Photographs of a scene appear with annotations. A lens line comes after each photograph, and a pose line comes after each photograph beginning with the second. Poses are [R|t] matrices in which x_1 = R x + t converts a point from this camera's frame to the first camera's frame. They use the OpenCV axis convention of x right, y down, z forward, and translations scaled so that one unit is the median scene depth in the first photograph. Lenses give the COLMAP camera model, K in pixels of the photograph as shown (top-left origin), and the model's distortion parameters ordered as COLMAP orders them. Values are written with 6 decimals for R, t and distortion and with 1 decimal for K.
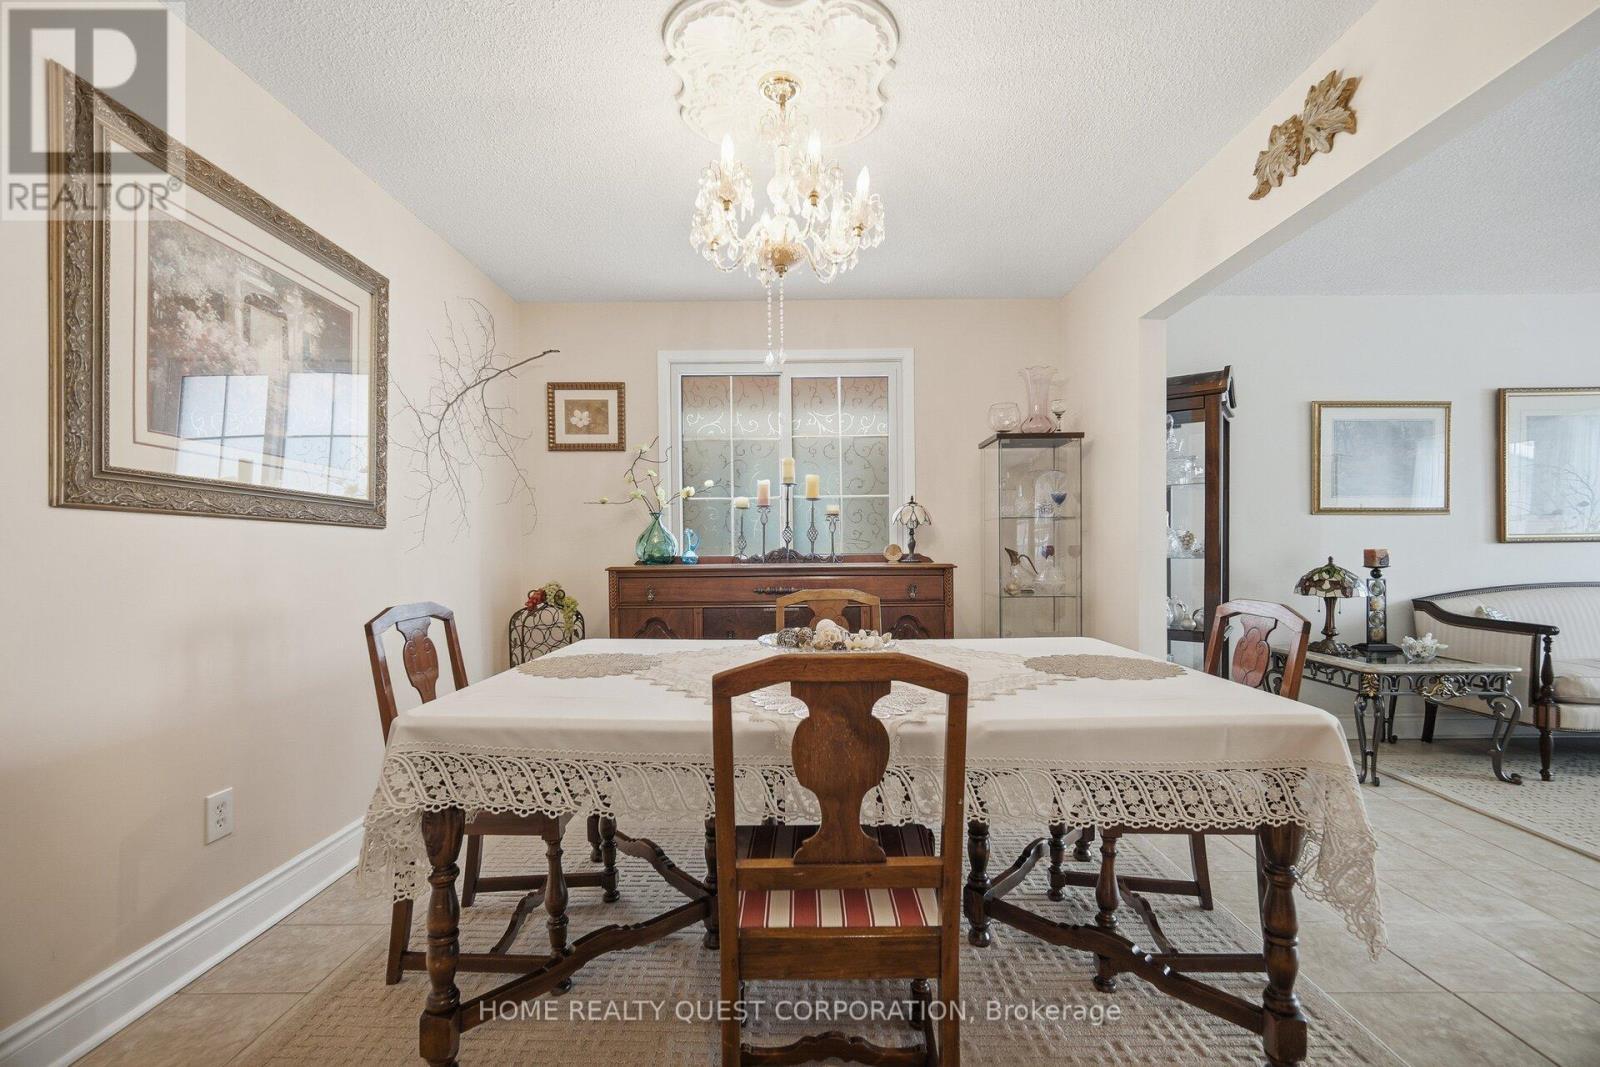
lens RADIAL K [[644.2, 0, 800.2], [0, 644.2, 539.1], [0, 0, 1]] dist [-0.002935, -0.000321]
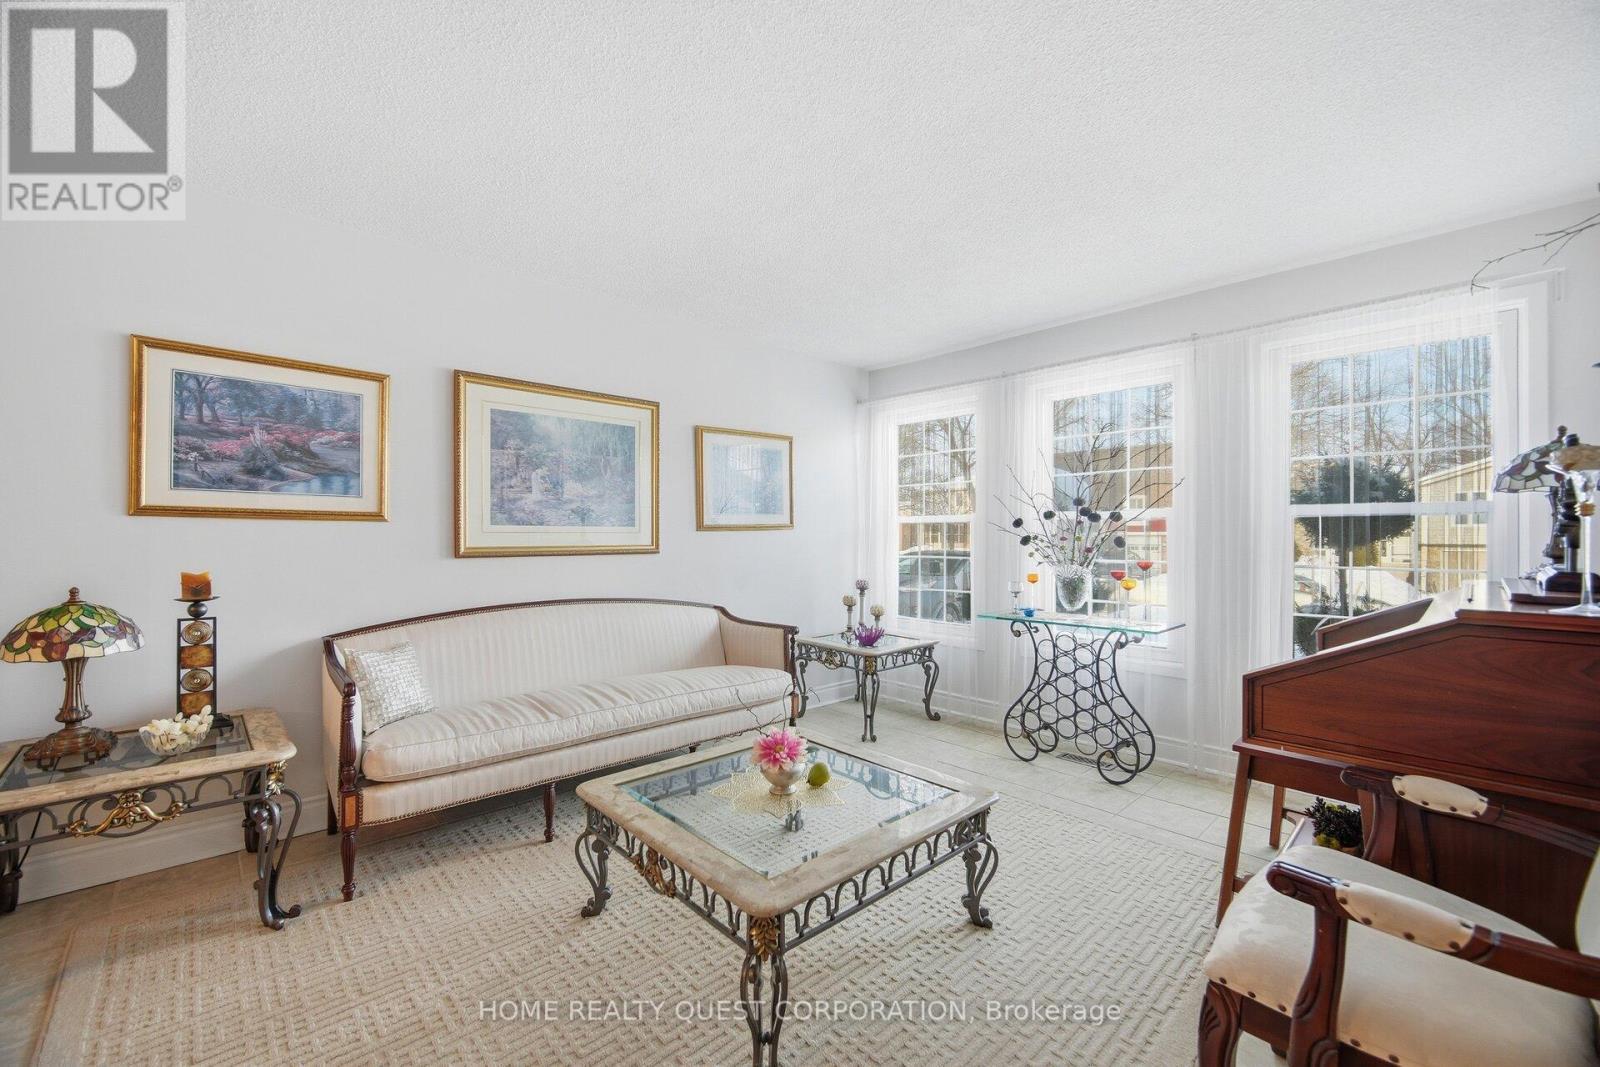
lens RADIAL K [[644.2, 0, 798.3], [0, 644.2, 528.2], [0, 0, 1]] dist [-0.002935, -0.000321]
pose [[0.815670, 0.000240, 0.578518, 0.972220], [0.027522, 0.998852, -0.039219, 0.013012], [-0.577863, 0.047912, 0.814726, 0.120145]]
